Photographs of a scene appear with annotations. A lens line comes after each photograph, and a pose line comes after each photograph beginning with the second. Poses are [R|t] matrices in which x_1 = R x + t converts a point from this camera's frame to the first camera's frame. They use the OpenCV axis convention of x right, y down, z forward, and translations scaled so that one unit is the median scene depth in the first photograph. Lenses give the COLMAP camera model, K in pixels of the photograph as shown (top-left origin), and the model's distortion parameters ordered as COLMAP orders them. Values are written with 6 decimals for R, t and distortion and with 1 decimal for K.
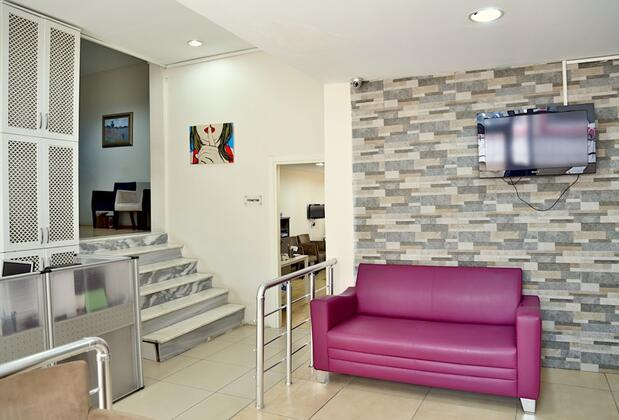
lens RADIAL K [[472.1, 0, 309.5], [0, 472.1, 210.0], [0, 0, 1]] dist [-0.083913, 0.007045]
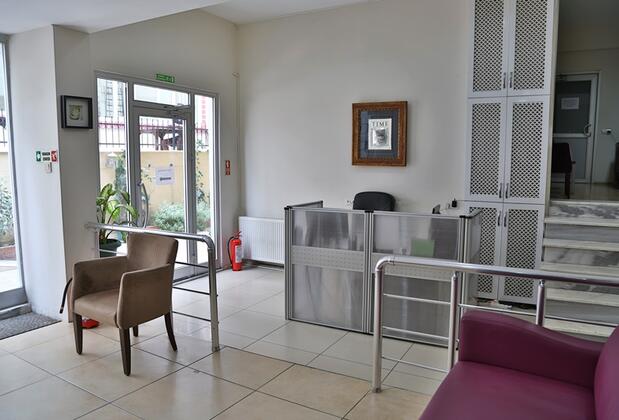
lens RADIAL K [[472.1, 0, 309.5], [0, 472.1, 210.0], [0, 0, 1]] dist [-0.083913, 0.007045]
pose [[-0.106015, 0.112700, -0.987957, 0.523127], [-0.022477, 0.993031, 0.115691, -0.013220], [0.994110, 0.034471, -0.102743, 0.658908]]
